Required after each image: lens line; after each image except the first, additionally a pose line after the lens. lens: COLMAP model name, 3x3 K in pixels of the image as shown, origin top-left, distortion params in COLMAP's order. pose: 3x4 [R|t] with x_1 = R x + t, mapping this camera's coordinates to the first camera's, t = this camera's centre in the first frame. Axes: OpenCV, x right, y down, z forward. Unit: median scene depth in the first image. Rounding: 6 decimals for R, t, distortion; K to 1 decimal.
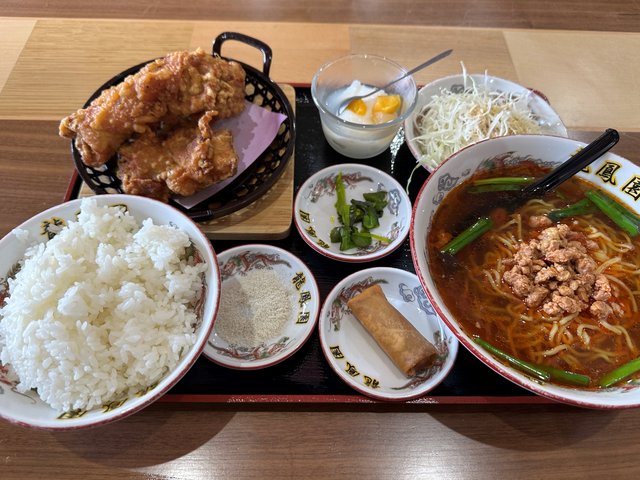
lens RADIAL K [[486.8, 0, 320.0], [0, 486.8, 240.0], [0, 0, 1]] dist [-0.009956, -0.007369]
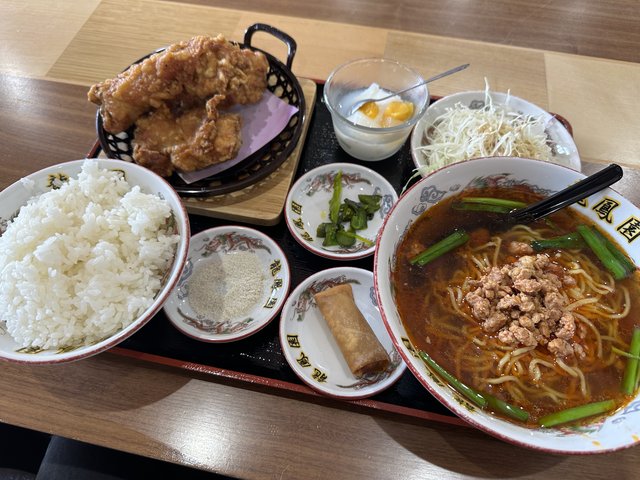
lens RADIAL K [[464.7, 0, 320.0], [0, 464.7, 240.0], [0, 0, 1]] dist [-0.013819, -0.006729]
pose [[0.980018, 0.158896, -0.119653, 0.158882], [-0.157356, 0.987291, 0.022272, -0.011083], [0.121671, -0.002999, 0.992566, 0.026265]]
